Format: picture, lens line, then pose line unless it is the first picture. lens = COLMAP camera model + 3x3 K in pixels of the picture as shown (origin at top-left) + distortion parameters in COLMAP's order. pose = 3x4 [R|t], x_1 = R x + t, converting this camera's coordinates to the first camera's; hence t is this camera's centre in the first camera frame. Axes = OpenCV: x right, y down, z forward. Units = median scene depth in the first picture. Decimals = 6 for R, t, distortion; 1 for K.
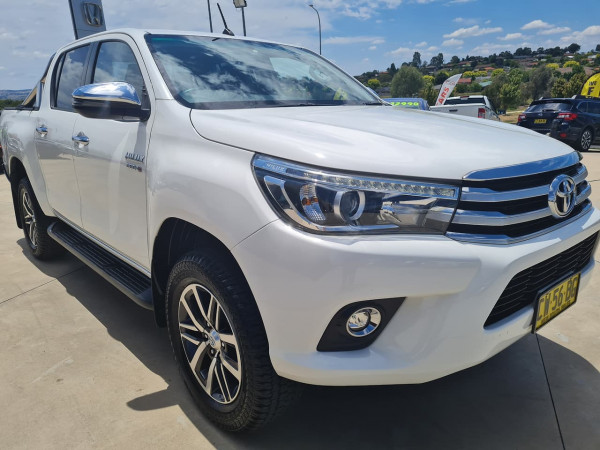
lens RADIAL K [[459.1, 0, 297.0], [0, 459.1, 226.2], [0, 0, 1]] dist [0.057020, -0.048941]
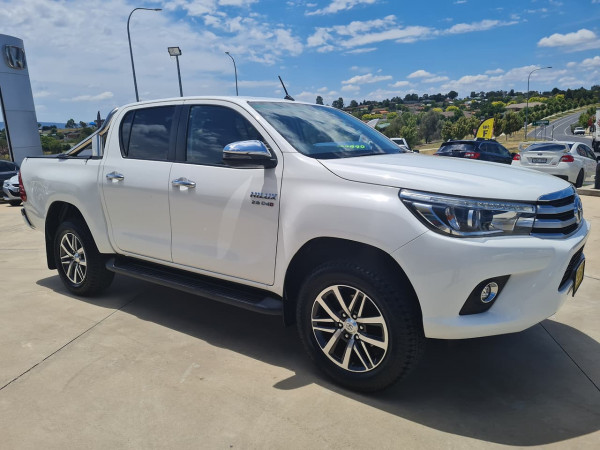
lens RADIAL K [[459.1, 0, 300.0], [0, 459.1, 222.0], [0, 0, 1]] dist [0.057020, -0.048941]
pose [[0.980285, -0.040021, 0.193496, -0.597102], [0.057429, 0.994707, -0.085209, 0.050305], [-0.189061, 0.094642, 0.977394, -0.339887]]
